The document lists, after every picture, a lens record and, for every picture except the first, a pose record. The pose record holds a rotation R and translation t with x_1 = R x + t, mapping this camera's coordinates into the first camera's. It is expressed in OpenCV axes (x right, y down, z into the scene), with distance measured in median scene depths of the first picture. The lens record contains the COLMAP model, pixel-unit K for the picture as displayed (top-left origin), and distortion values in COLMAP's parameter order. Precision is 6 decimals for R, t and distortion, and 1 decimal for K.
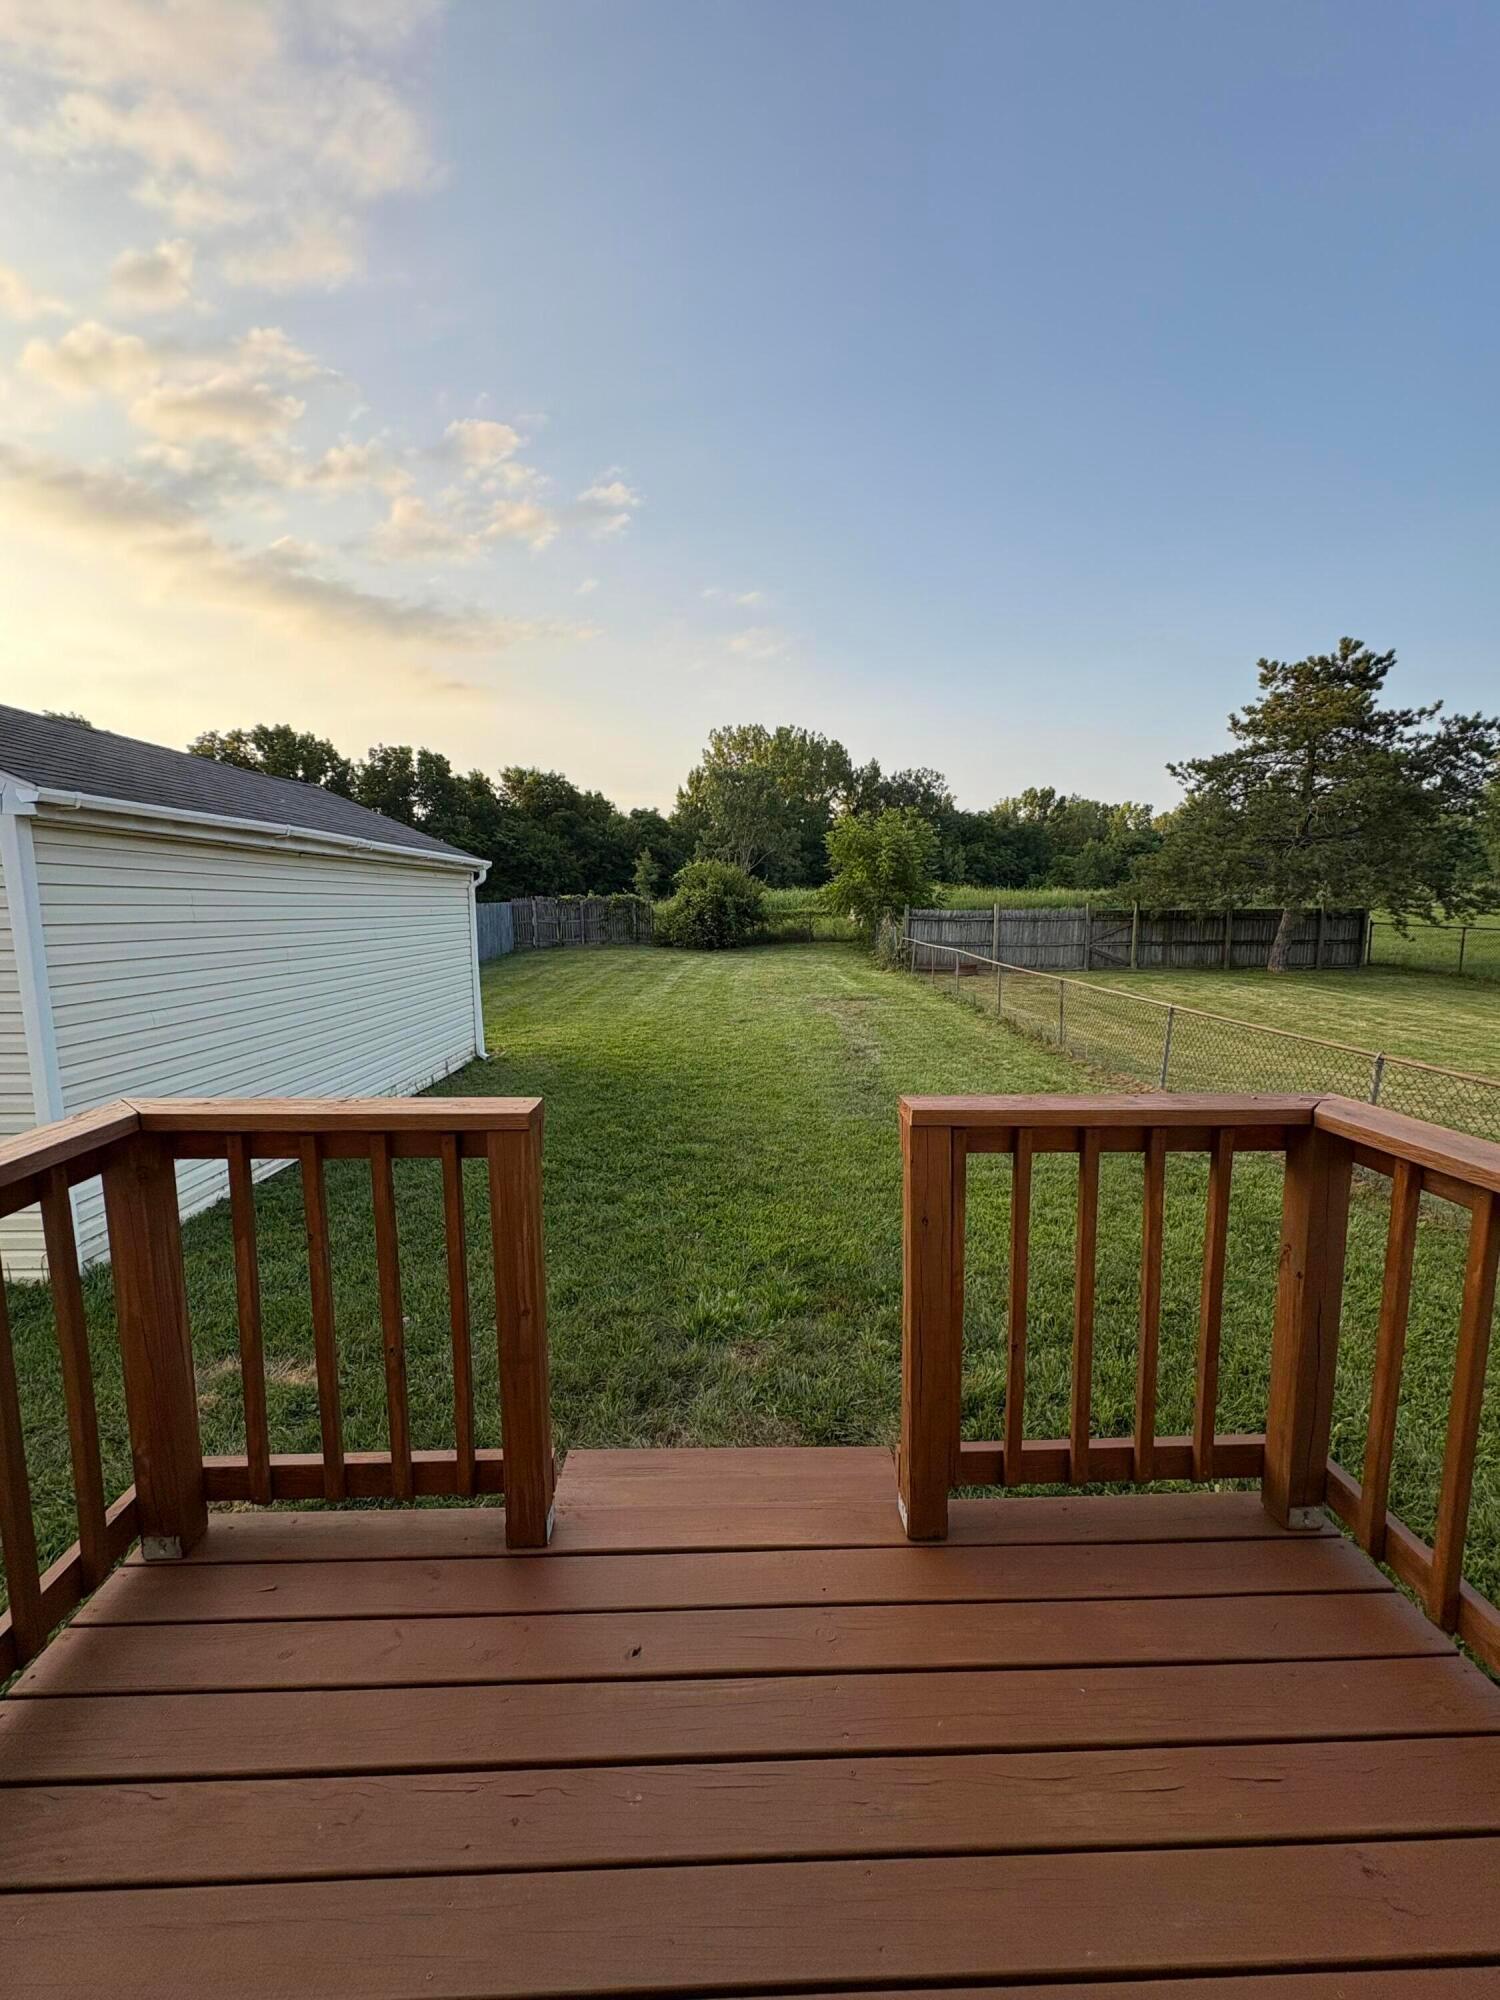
lens RADIAL K [[796.5, 0, 747.6], [0, 796.5, 996.6], [0, 0, 1]] dist [-0.002419, 0.001514]
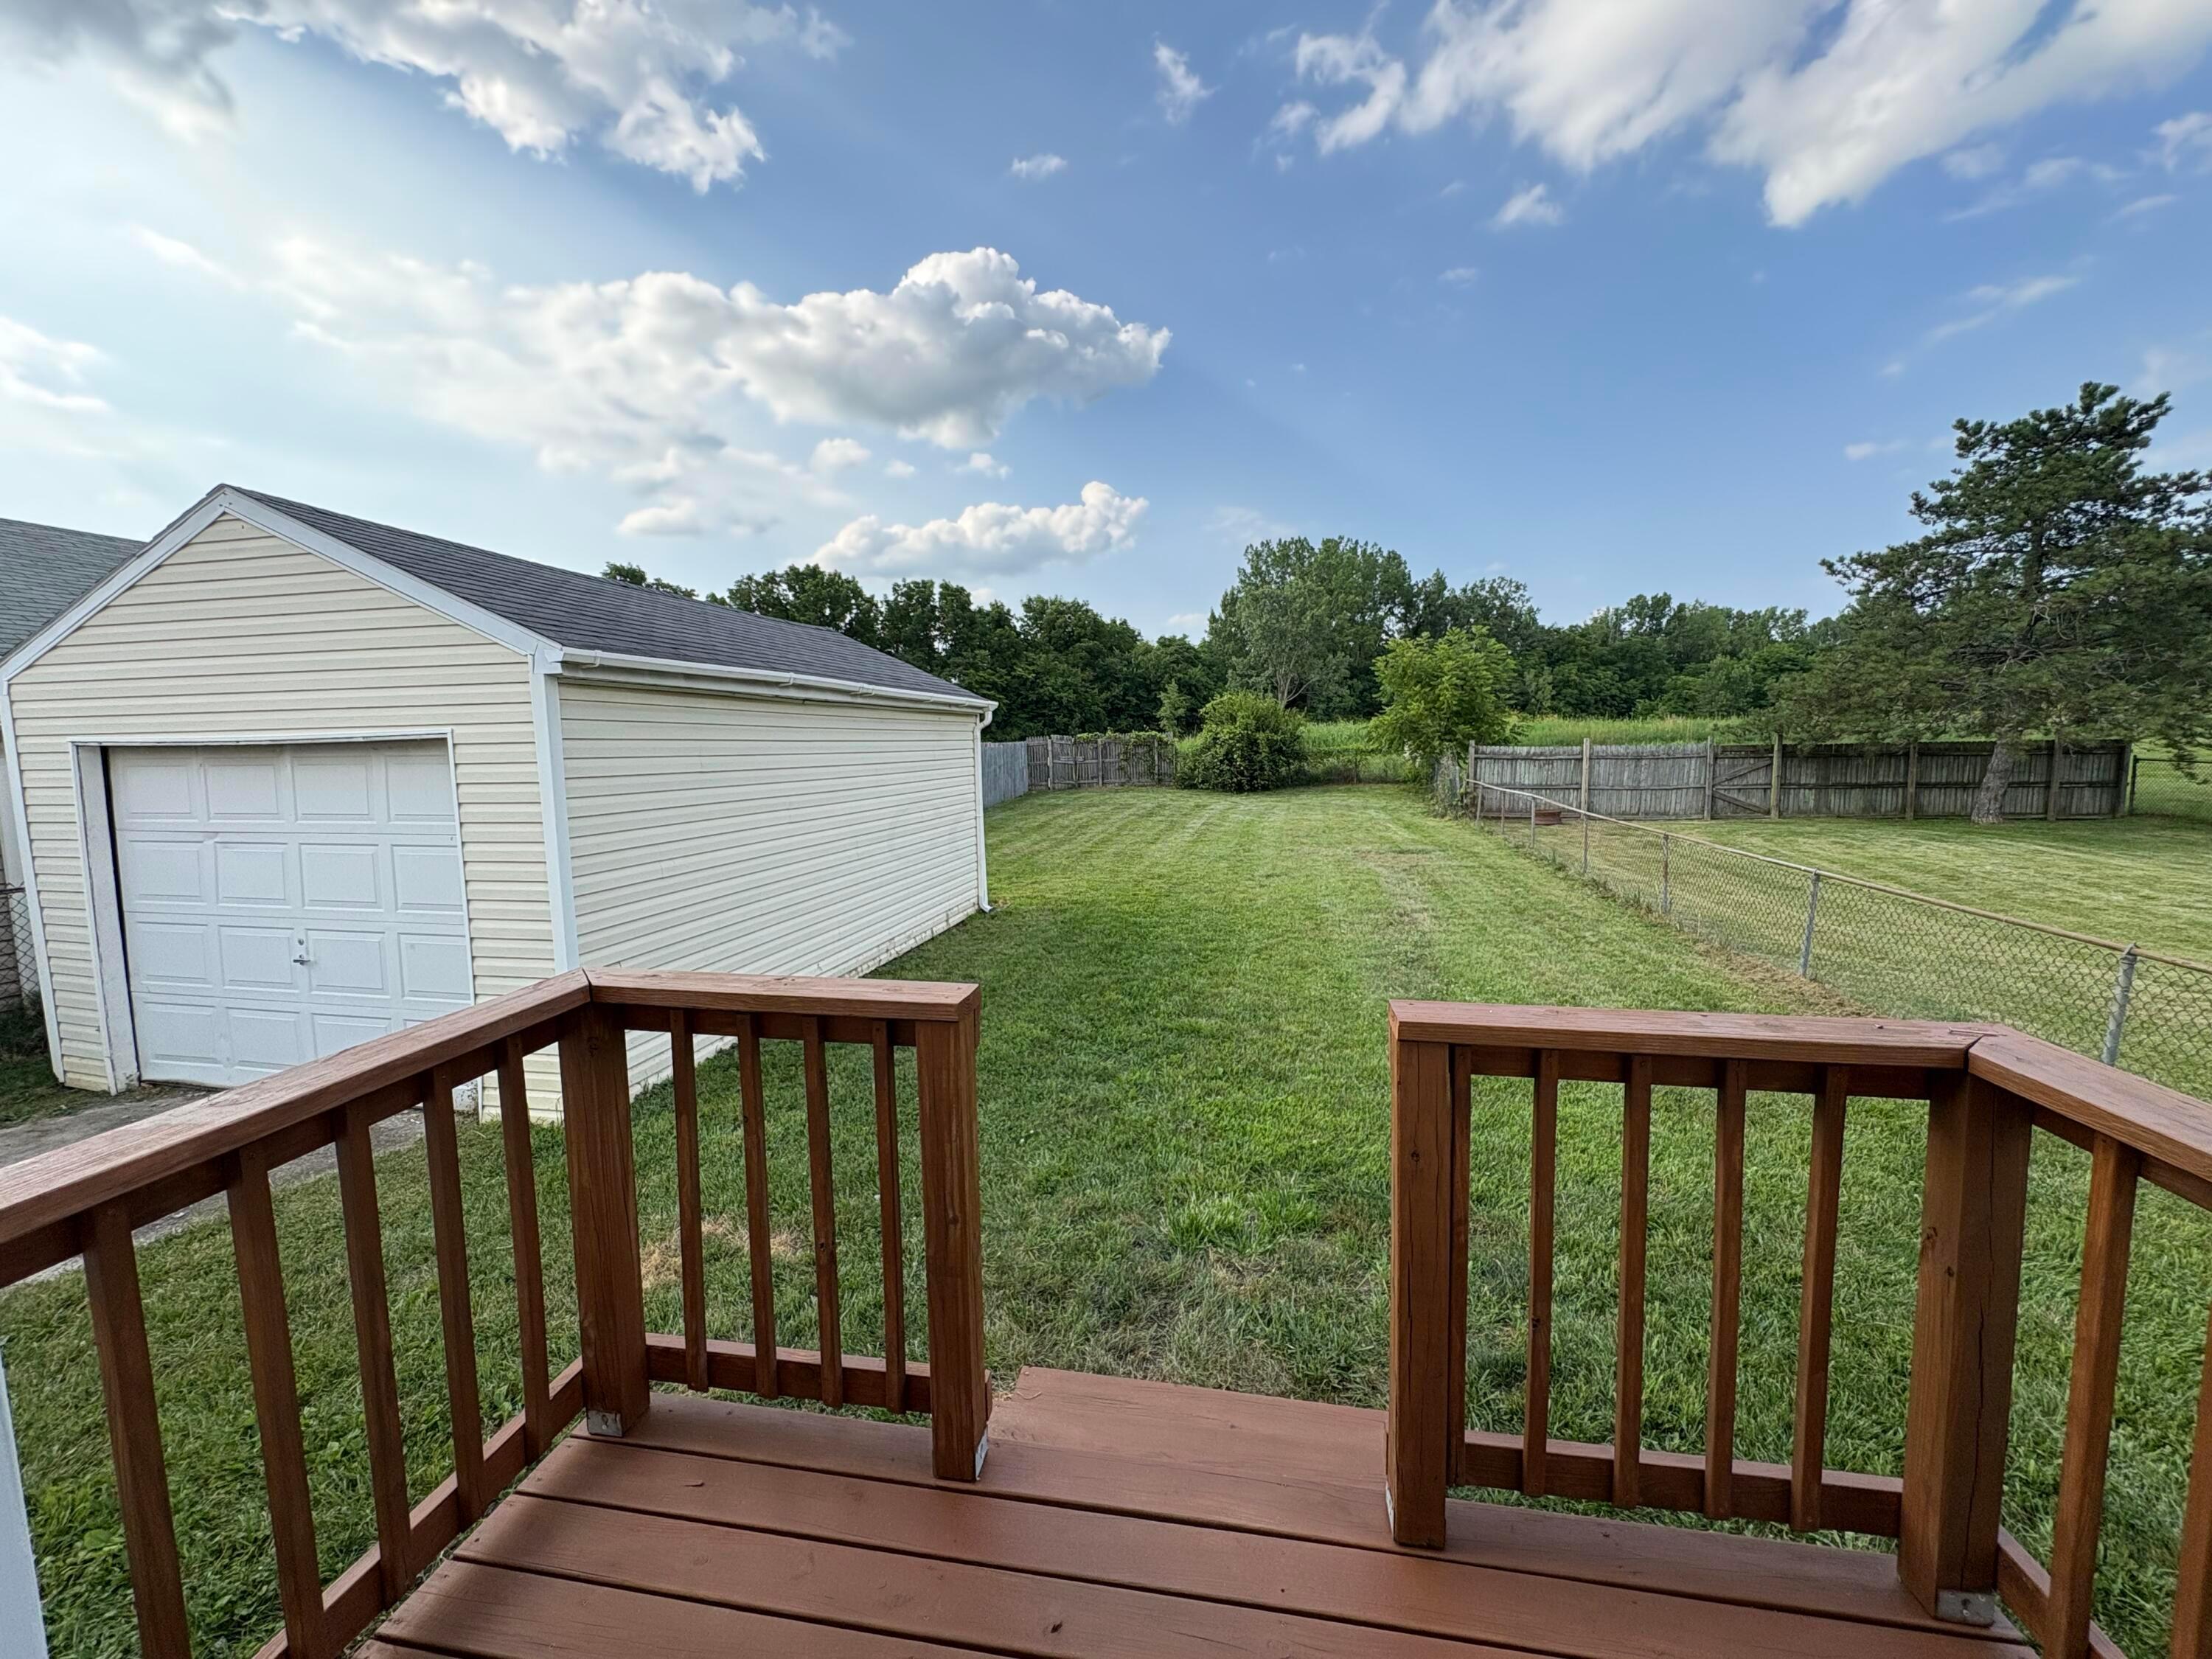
lens RADIAL K [[881.0, 0, 1107.7], [0, 881.0, 824.0], [0, 0, 1]] dist [-0.002419, 0.001514]
pose [[0.979668, 0.009203, -0.200416, 0.028245], [-0.013177, 0.999742, -0.018505, -0.012983], [0.200194, 0.020769, 0.979536, 0.010983]]
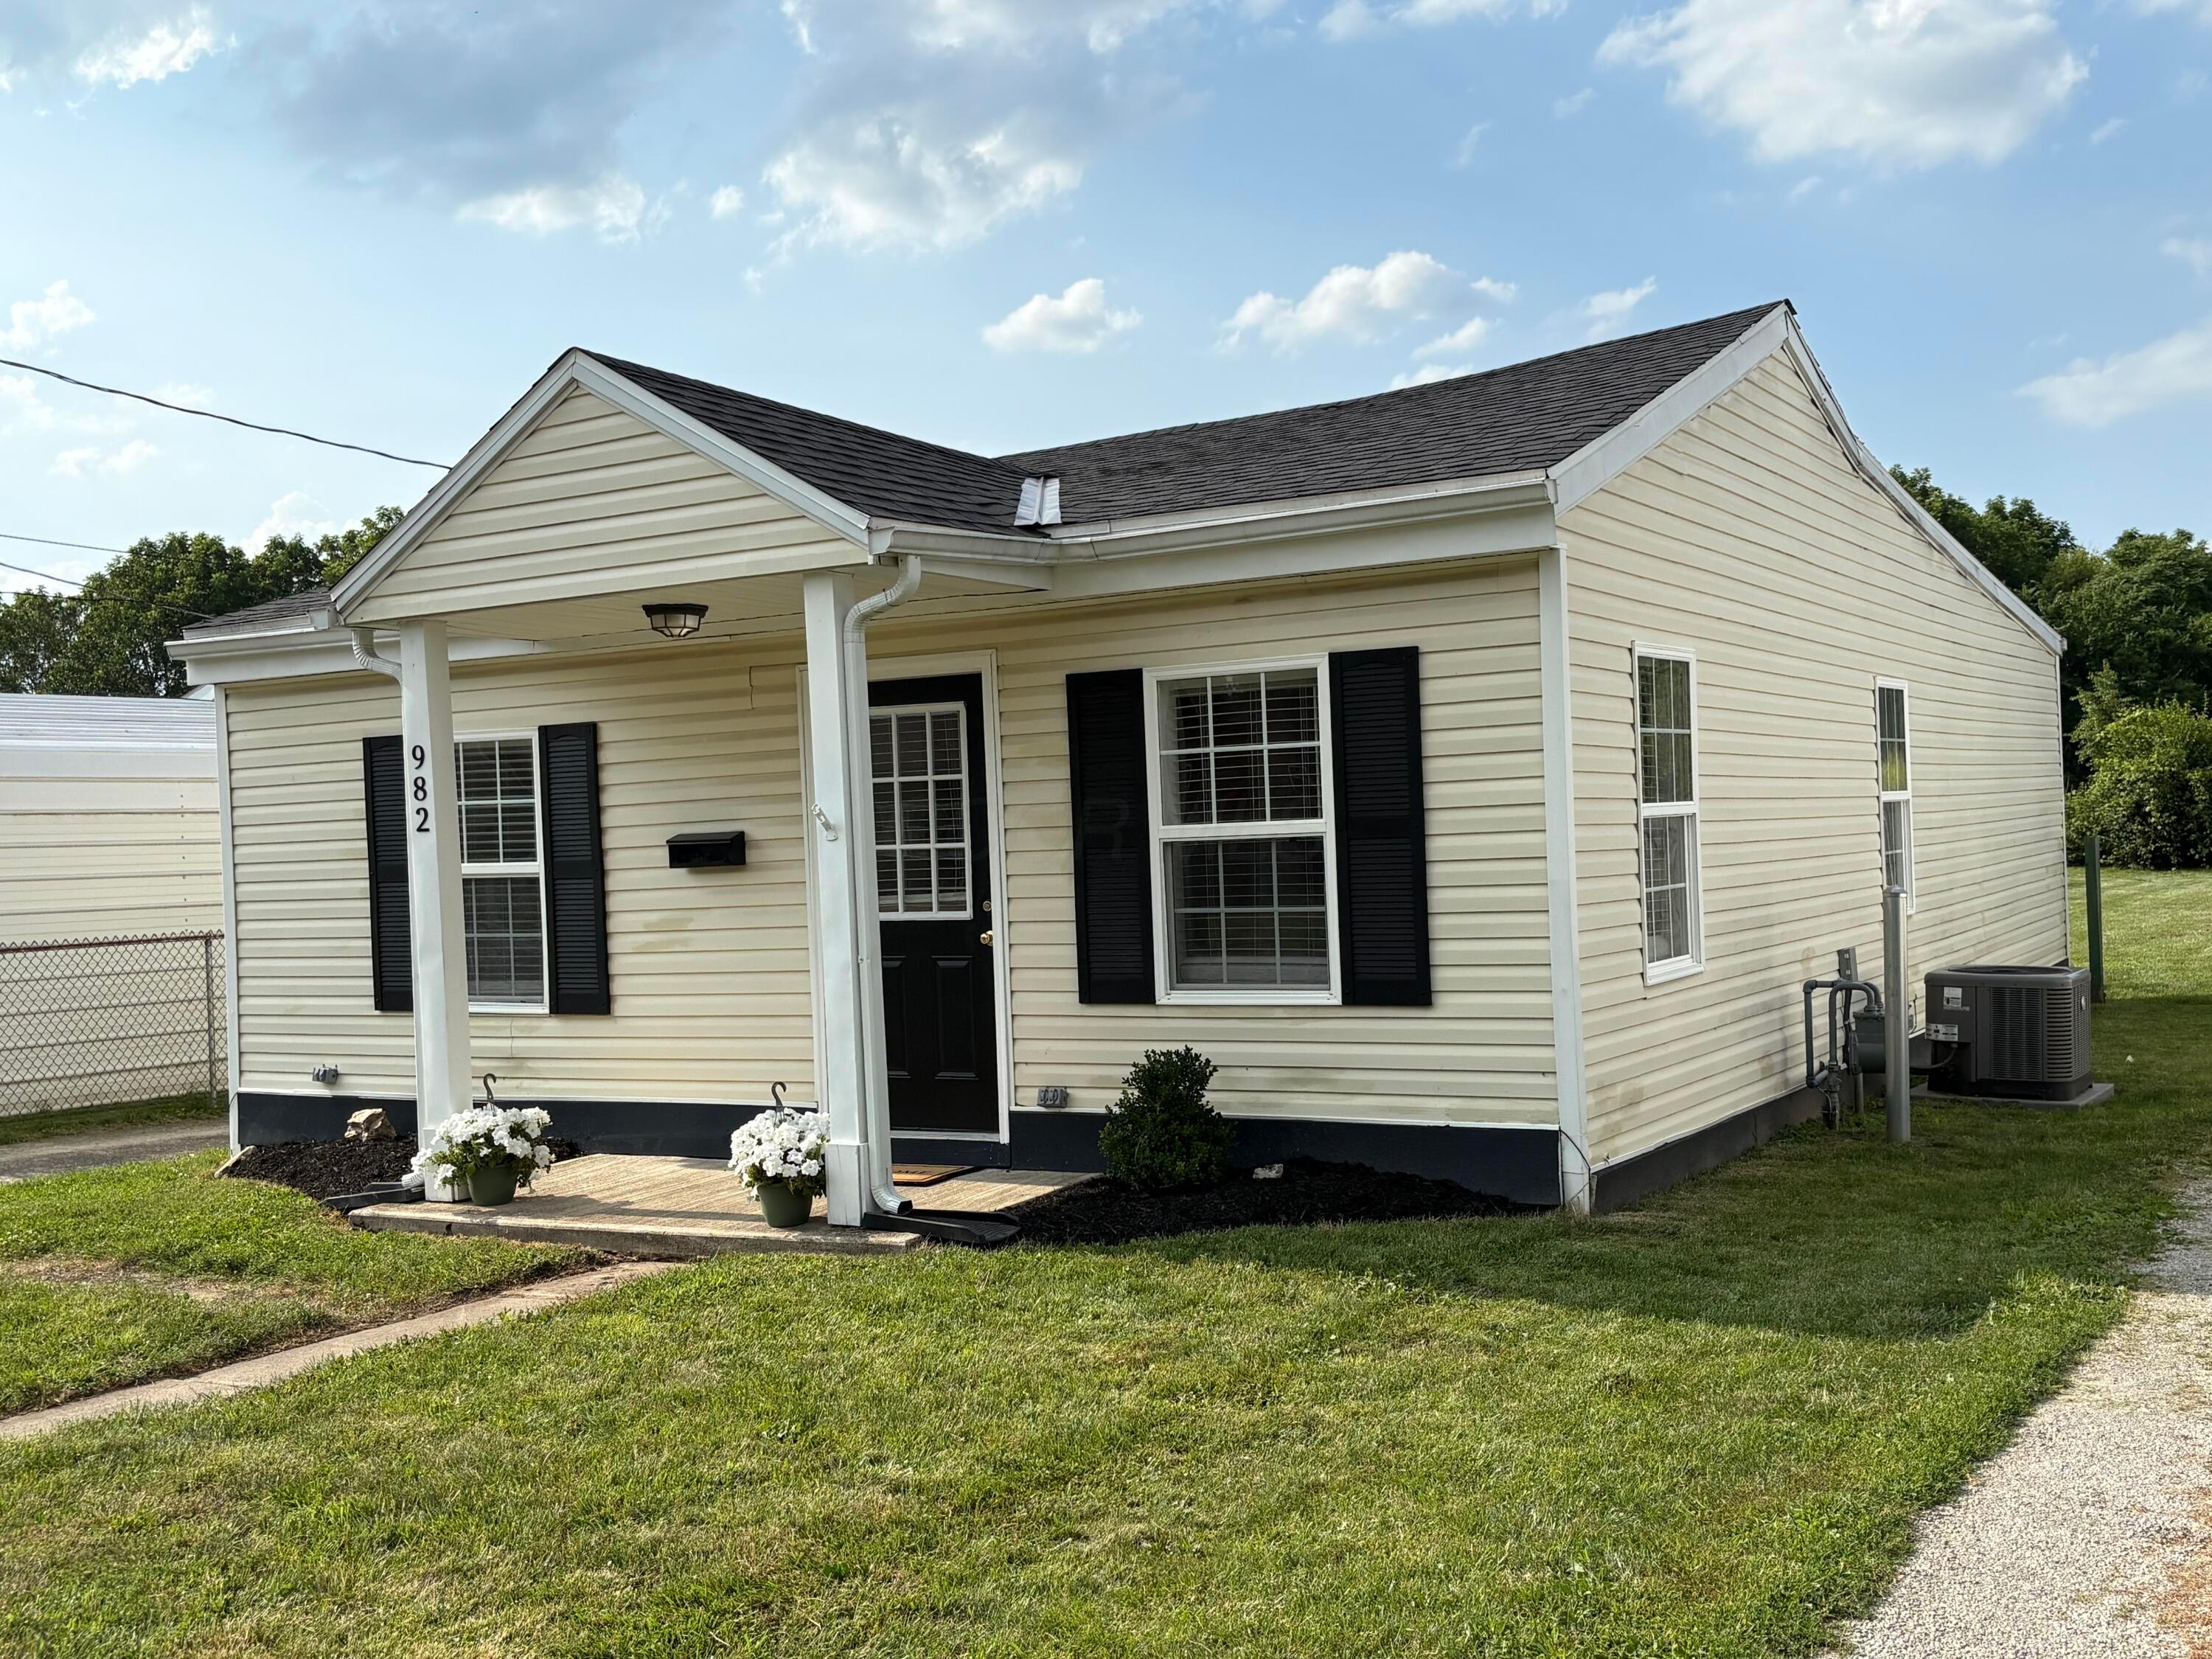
lens RADIAL K [[2335.8, 0, 1094.8], [0, 2335.8, 830.0], [0, 0, 1]] dist [0.125215, 0.000000]
pose [[0.840987, -0.026124, -0.540424, 0.954406], [-0.030227, 0.995005, -0.095137, 0.394131], [0.540210, 0.096345, 0.835997, -3.231693]]
